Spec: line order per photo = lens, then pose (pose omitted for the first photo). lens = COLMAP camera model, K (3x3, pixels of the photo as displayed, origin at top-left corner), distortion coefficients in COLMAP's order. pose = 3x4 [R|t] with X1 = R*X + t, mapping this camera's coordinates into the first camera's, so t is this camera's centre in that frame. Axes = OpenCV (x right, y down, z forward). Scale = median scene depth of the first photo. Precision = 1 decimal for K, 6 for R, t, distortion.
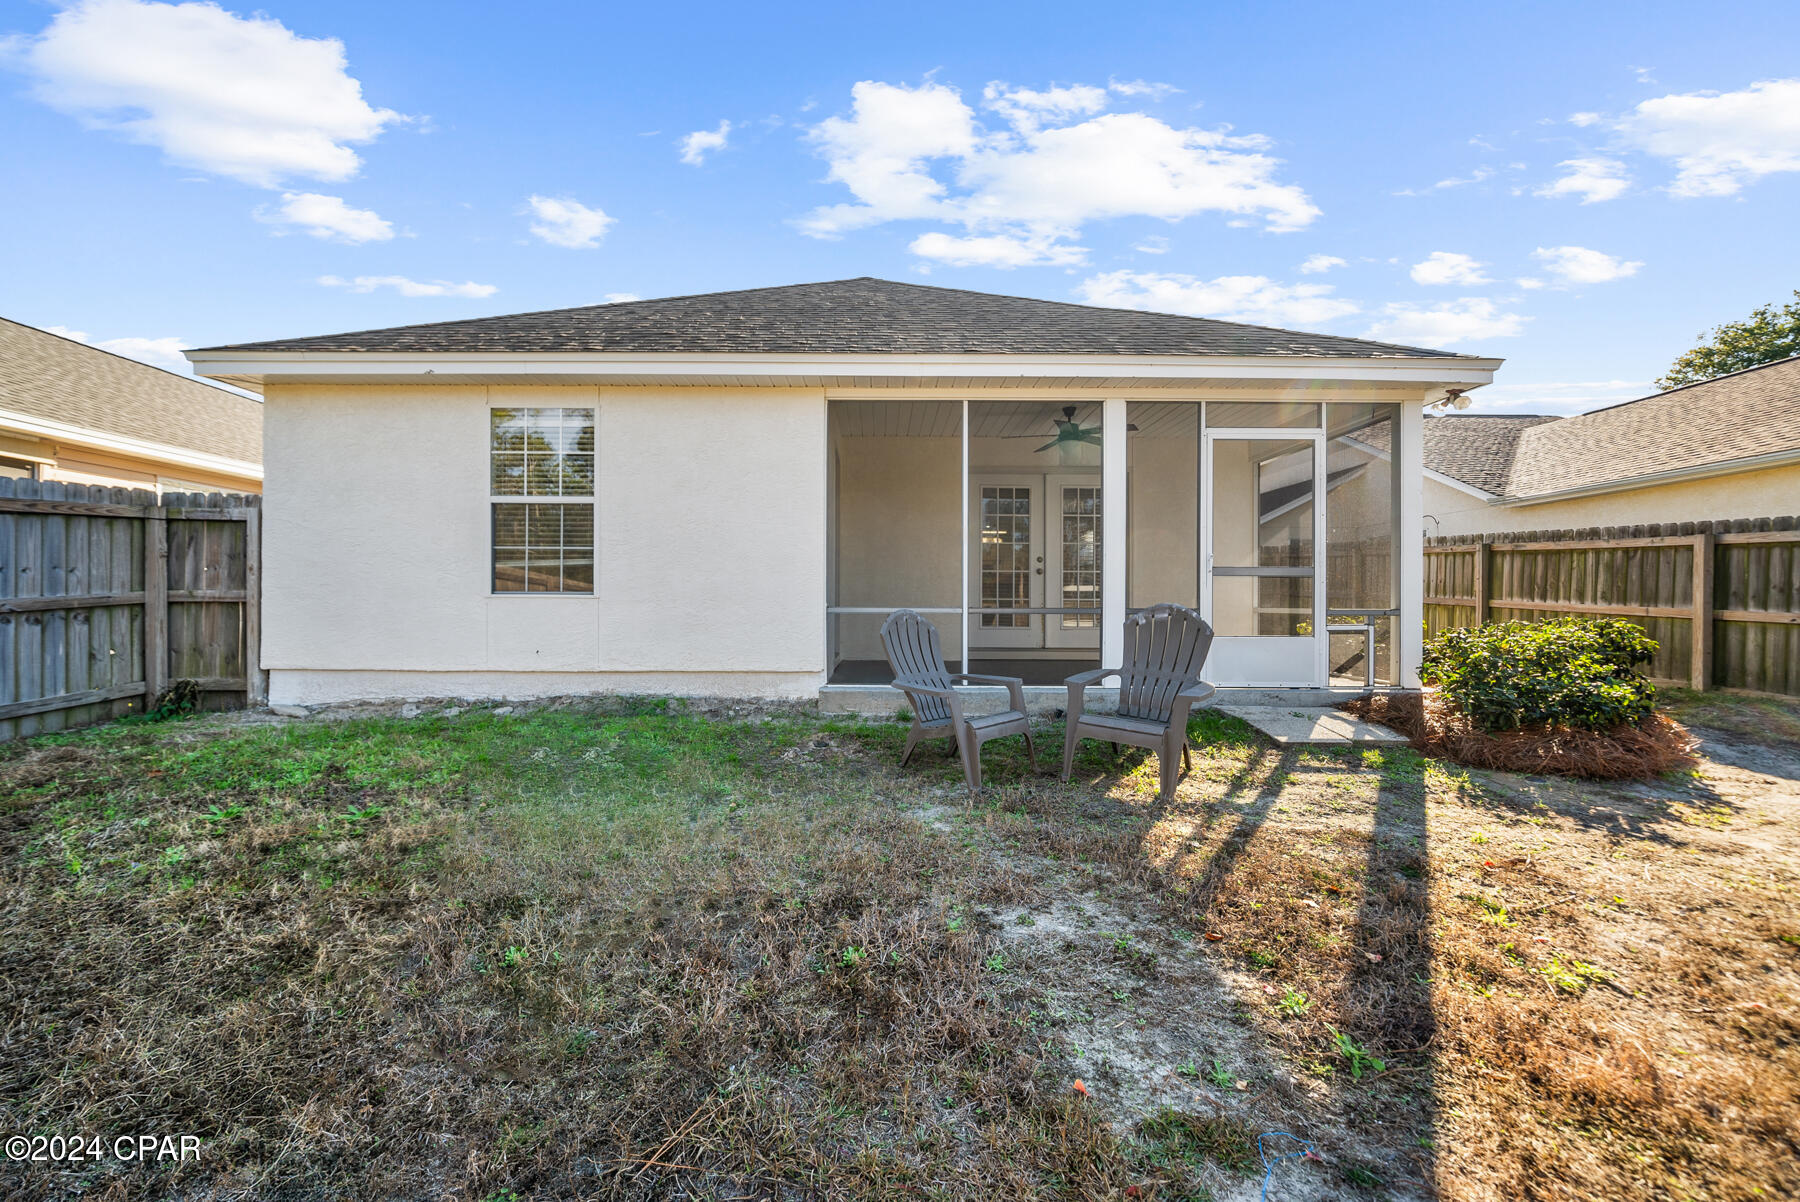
lens RADIAL K [[684.1, 0, 900.9], [0, 684.1, 607.3], [0, 0, 1]] dist [0.000925, 0.000172]
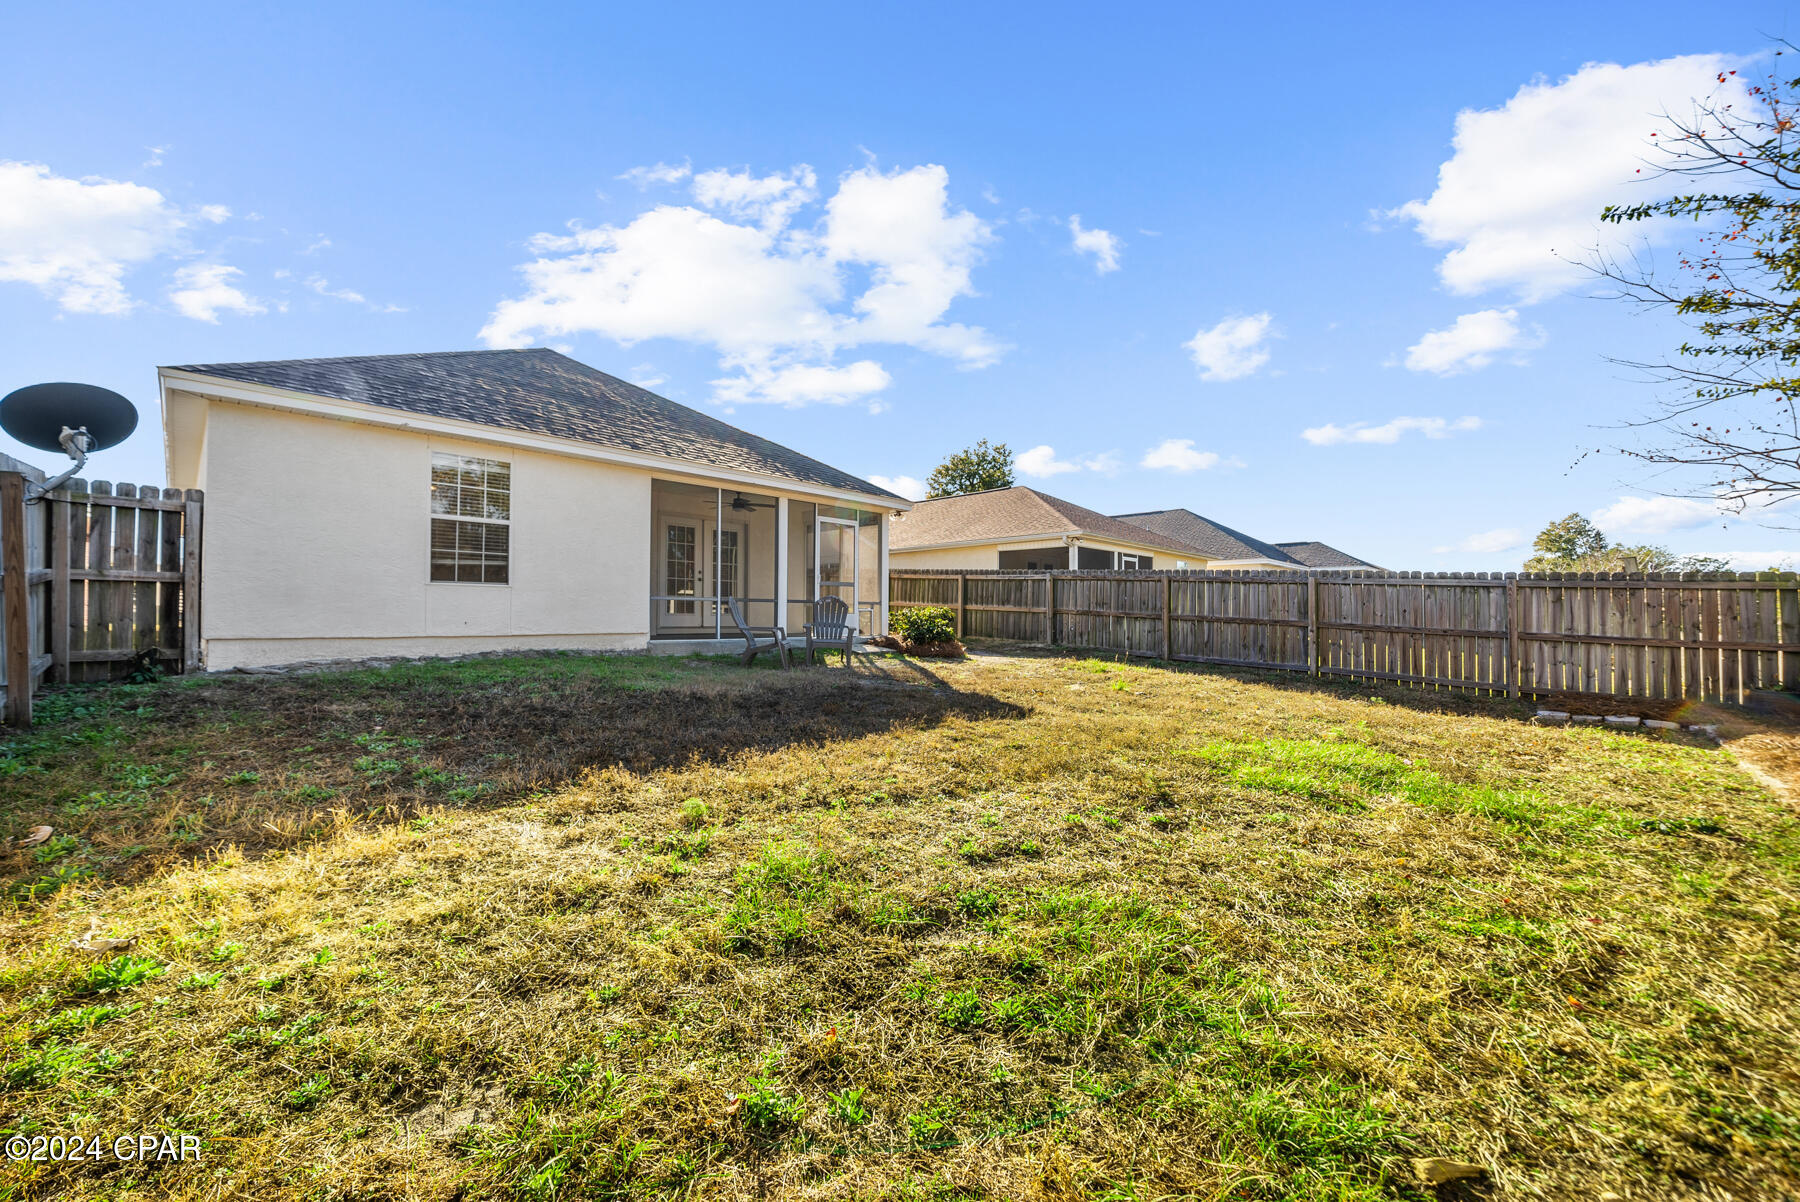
lens RADIAL K [[697.8, 0, 901.4], [0, 697.8, 610.8], [0, 0, 1]] dist [0.001220, 0.000036]
pose [[0.689031, 0.004195, 0.724719, -0.957460], [0.005416, 0.999926, -0.010938, 0.060205], [-0.724711, 0.011461, 0.688957, -0.690184]]
